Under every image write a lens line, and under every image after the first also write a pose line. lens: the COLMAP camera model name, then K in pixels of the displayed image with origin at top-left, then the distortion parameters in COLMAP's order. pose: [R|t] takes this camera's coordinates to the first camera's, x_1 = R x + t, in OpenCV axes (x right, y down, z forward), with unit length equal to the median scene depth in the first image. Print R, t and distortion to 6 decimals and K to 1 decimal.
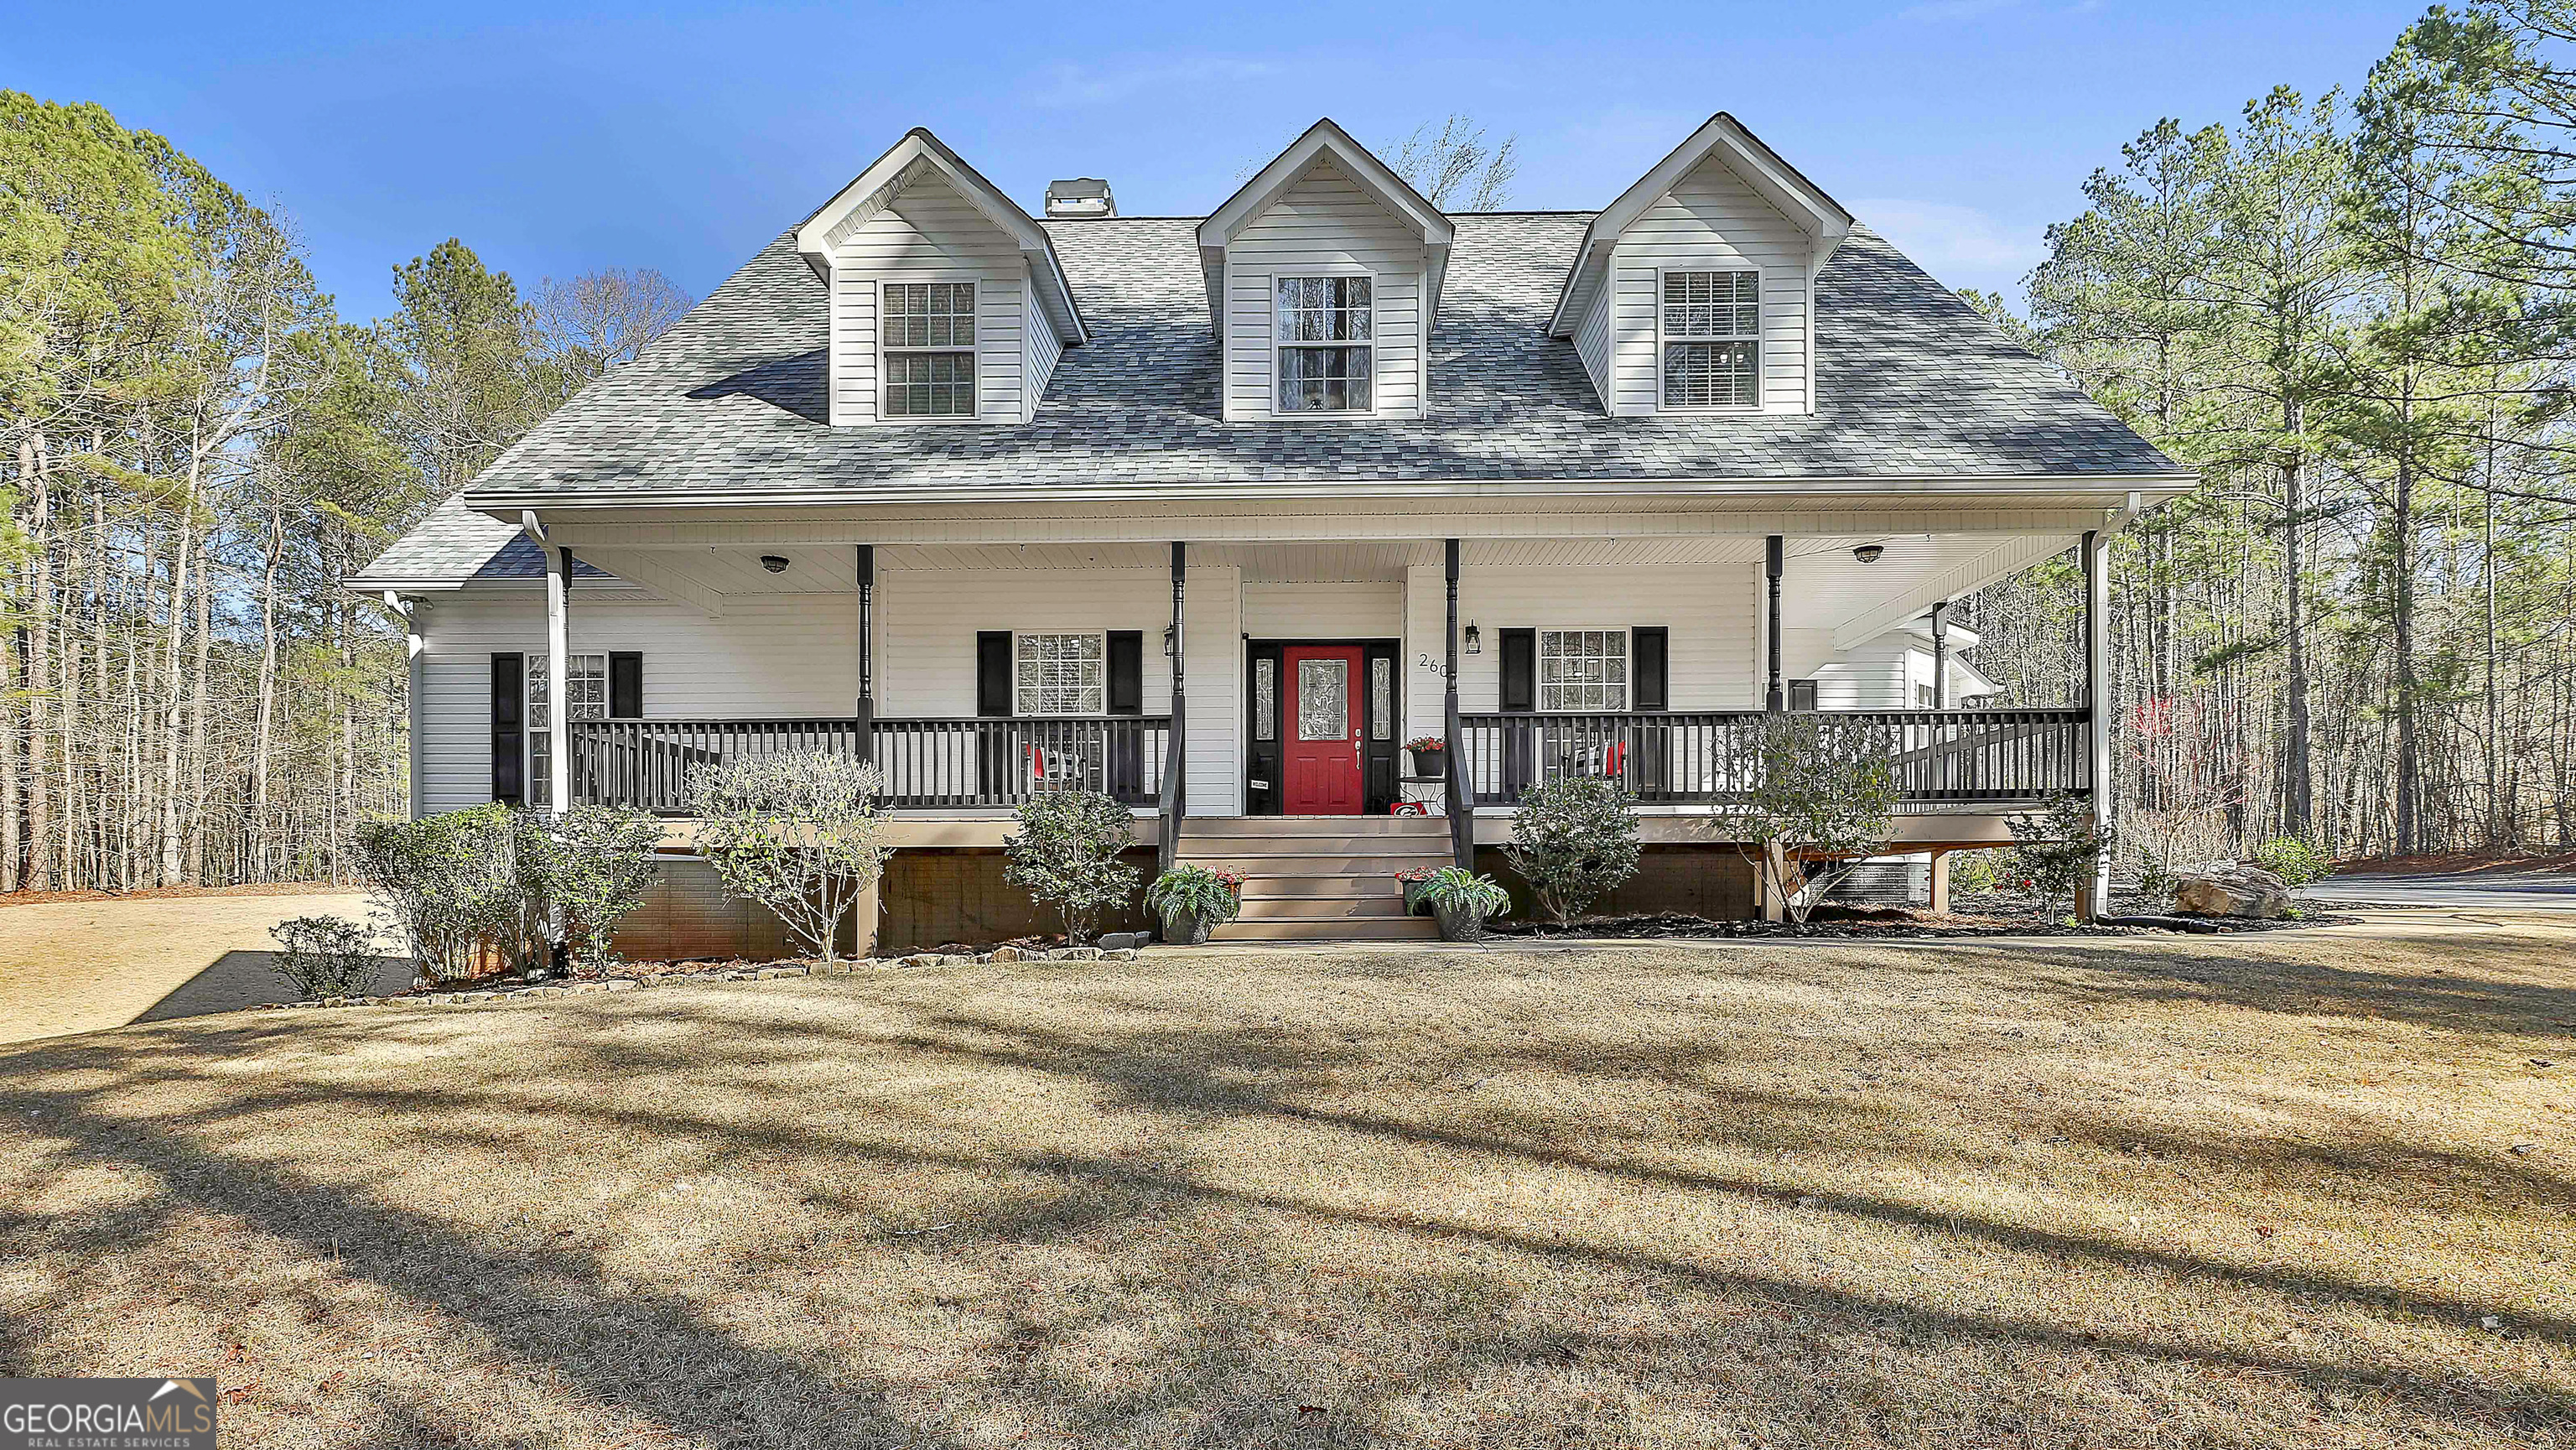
lens RADIAL K [[1298.7, 0, 1271.2], [0, 1298.7, 878.2], [0, 0, 1]] dist [-0.006277, -0.000072]
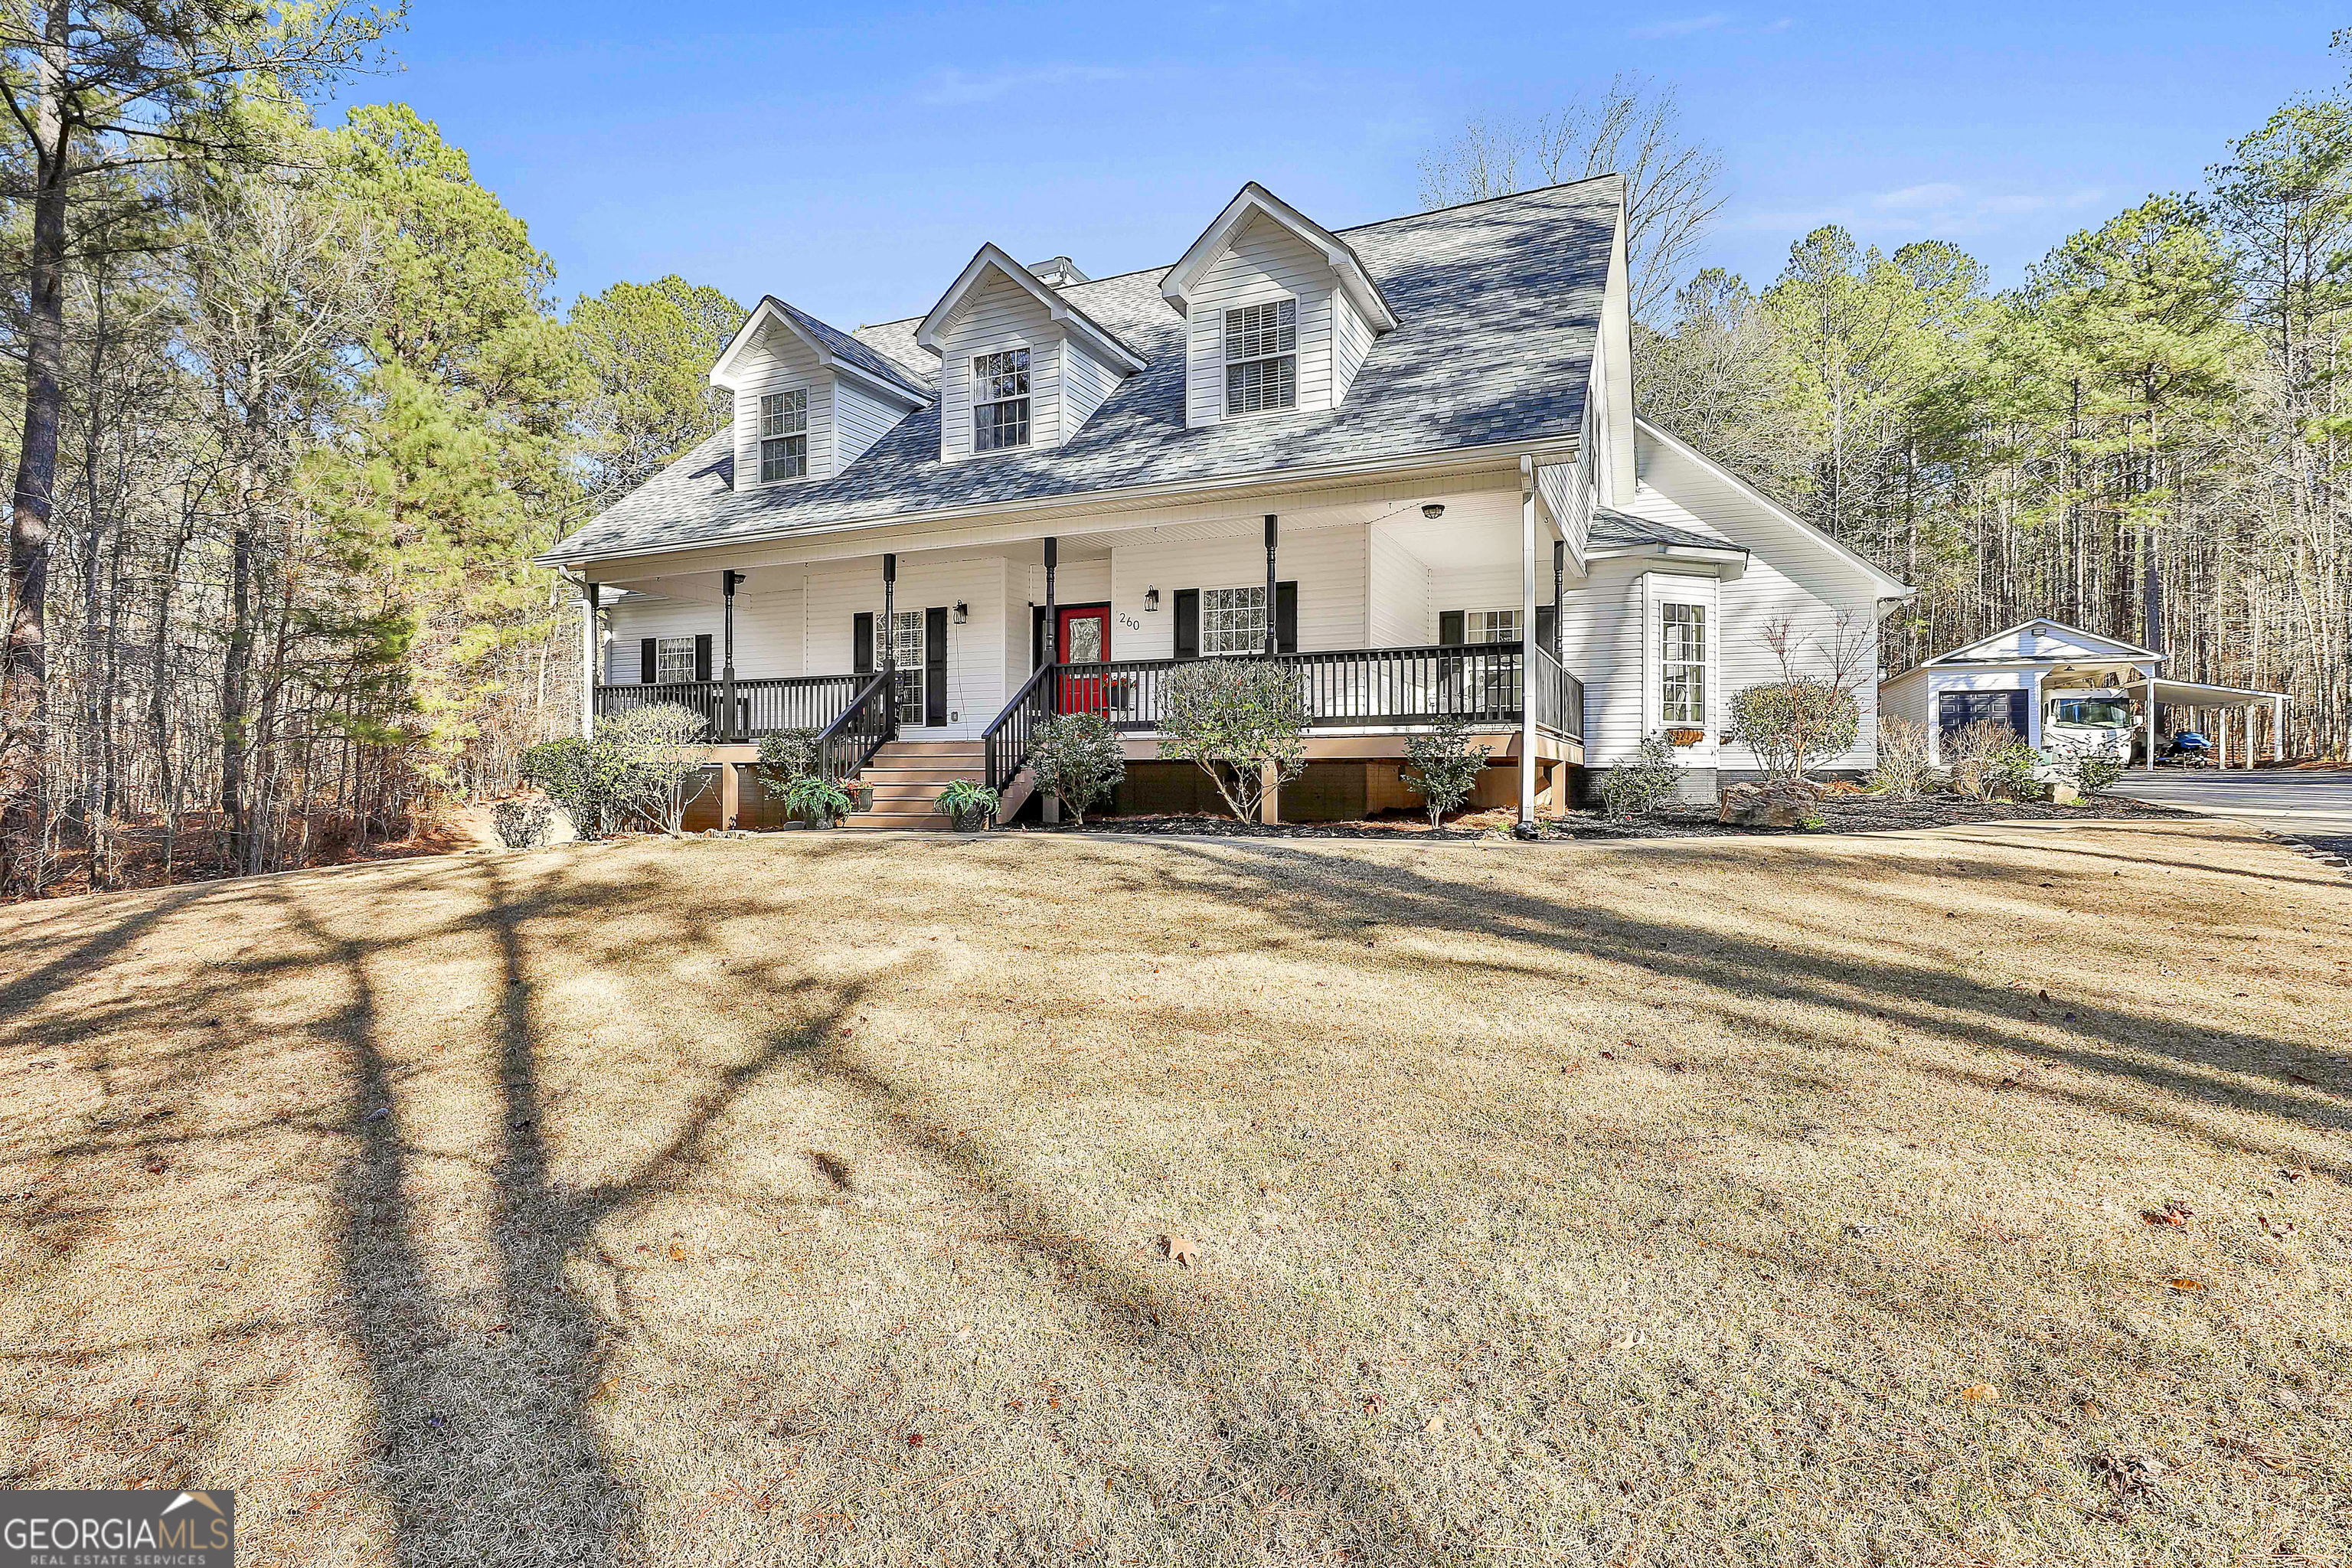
lens RADIAL K [[1092.1, 0, 1180.3], [0, 1092.1, 783.9], [0, 0, 1]] dist [-0.001428, -0.000208]
pose [[0.922123, 0.008469, -0.386804, 0.675591], [-0.007322, 0.999963, 0.004439, -0.006884], [0.386827, -0.001261, 0.922151, -0.009224]]
